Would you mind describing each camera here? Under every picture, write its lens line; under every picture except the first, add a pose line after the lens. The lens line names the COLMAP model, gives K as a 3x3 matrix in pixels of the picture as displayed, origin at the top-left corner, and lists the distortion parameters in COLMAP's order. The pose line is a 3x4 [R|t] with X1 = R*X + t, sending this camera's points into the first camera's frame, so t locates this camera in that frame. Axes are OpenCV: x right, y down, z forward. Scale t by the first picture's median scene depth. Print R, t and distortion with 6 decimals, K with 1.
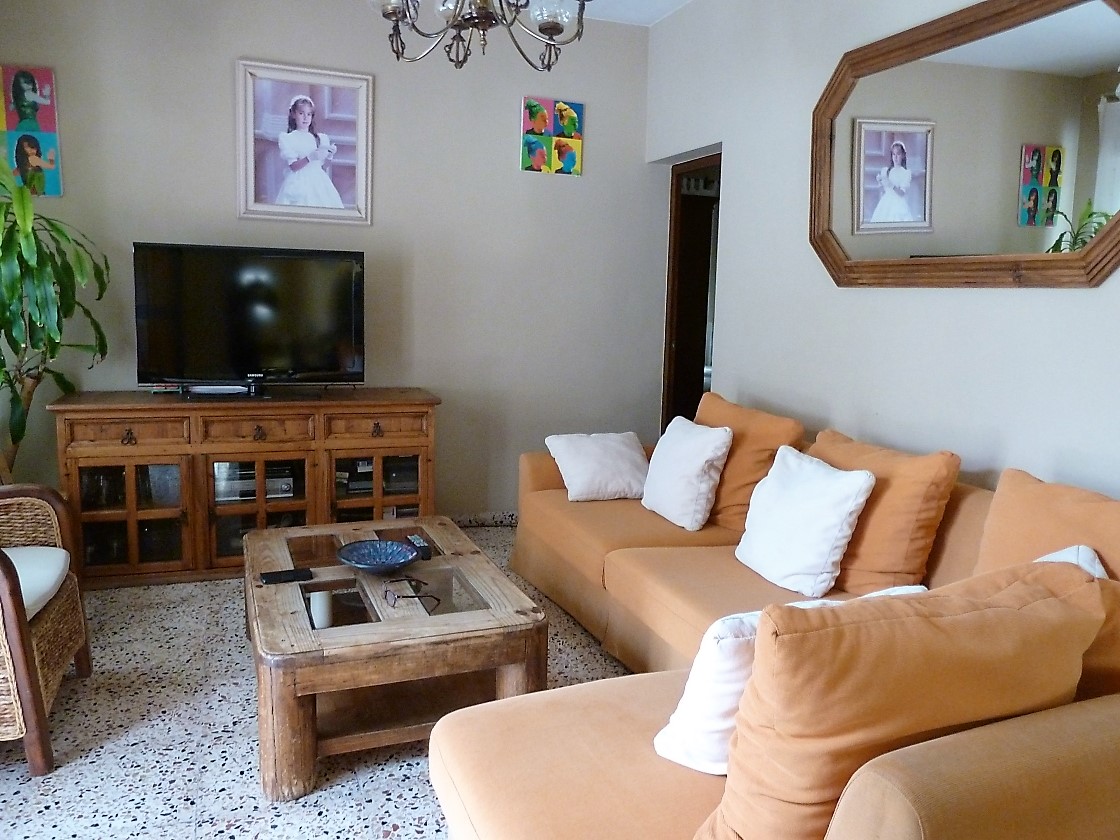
lens RADIAL K [[835.5, 0, 558.0], [0, 835.5, 407.8], [0, 0, 1]] dist [-0.037379, 0.012909]
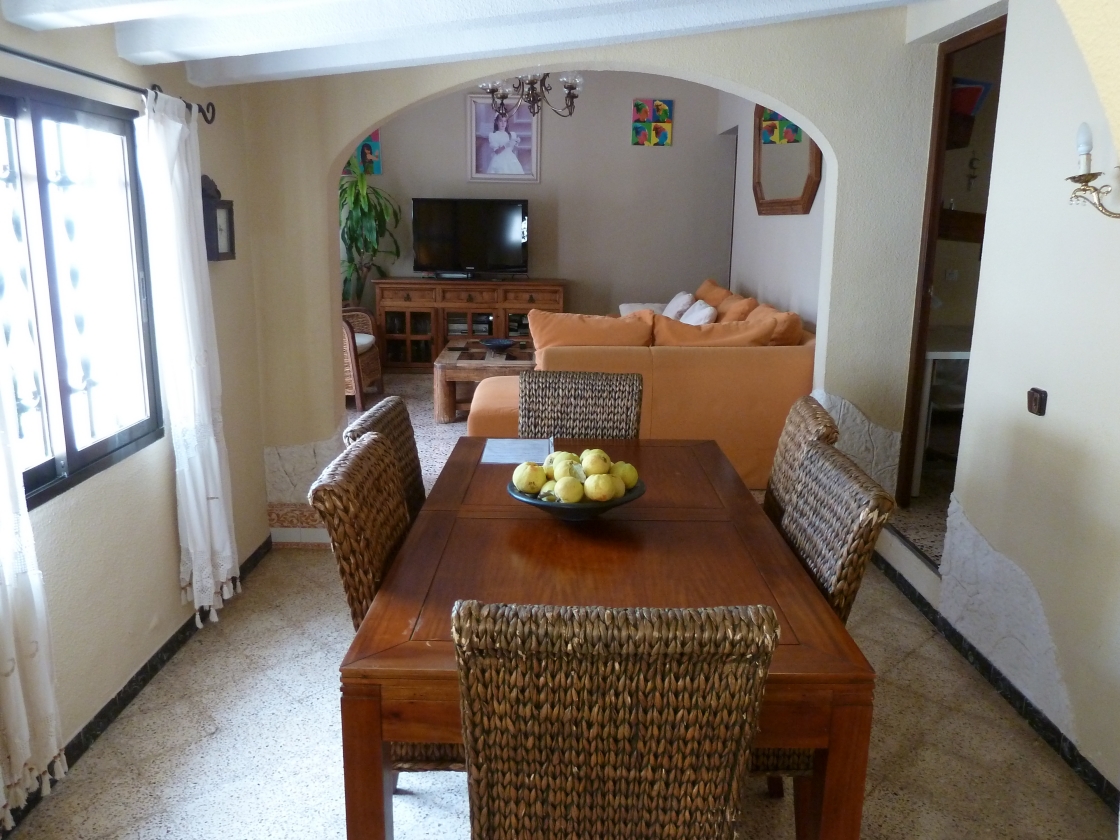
lens RADIAL K [[835.5, 0, 561.9], [0, 835.5, 408.8], [0, 0, 1]] dist [-0.037379, 0.012909]
pose [[0.935344, 0.062460, -0.348181, 0.508457], [-0.034665, 0.995735, 0.085501, 0.109989], [0.352037, -0.067903, 0.933520, -0.711770]]
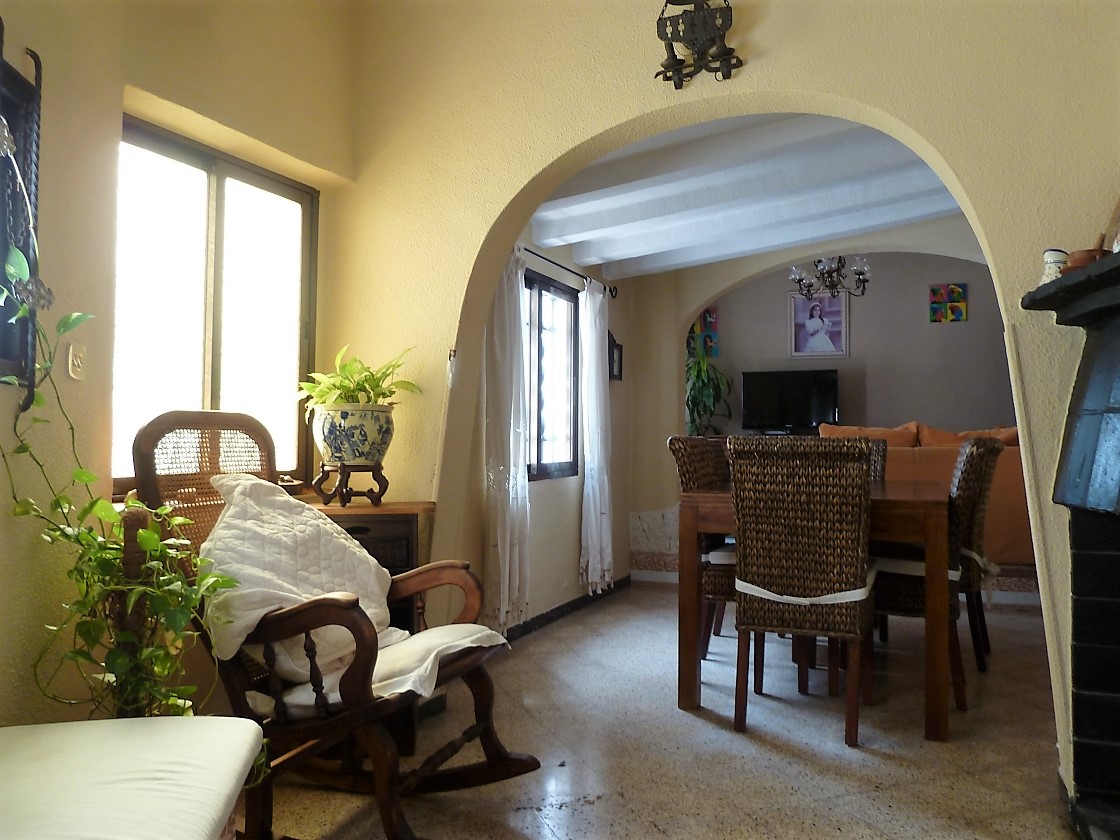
lens RADIAL K [[835.5, 0, 565.1], [0, 835.5, 418.1], [0, 0, 1]] dist [-0.037379, 0.012909]
pose [[0.726012, -0.043668, -0.686294, 0.769867], [-0.071839, 0.987705, -0.138844, 0.304722], [0.683919, 0.150105, 0.713949, -1.071026]]
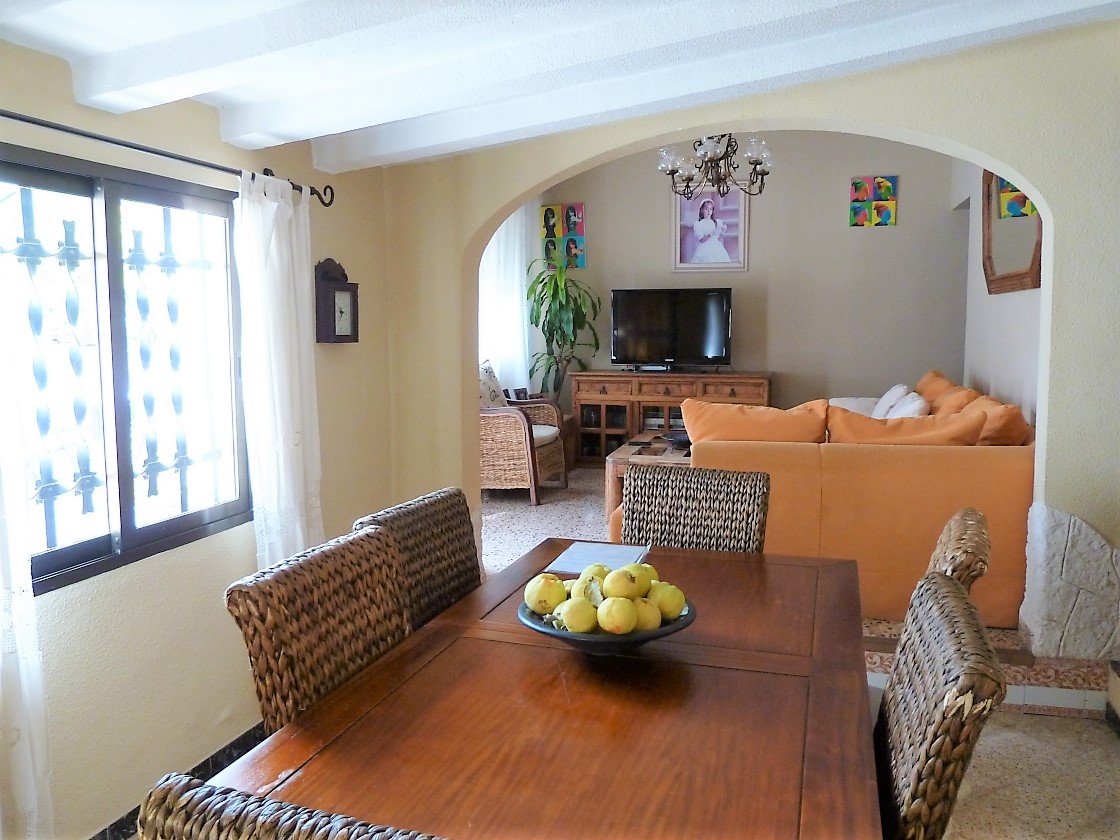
lens RADIAL K [[835.5, 0, 562.8], [0, 835.5, 408.6], [0, 0, 1]] dist [-0.037379, 0.012909]
pose [[0.784836, 0.031073, -0.618924, 0.574711], [-0.055144, 0.998282, -0.019807, 0.114041], [0.617245, 0.049676, 0.785201, -0.550204]]
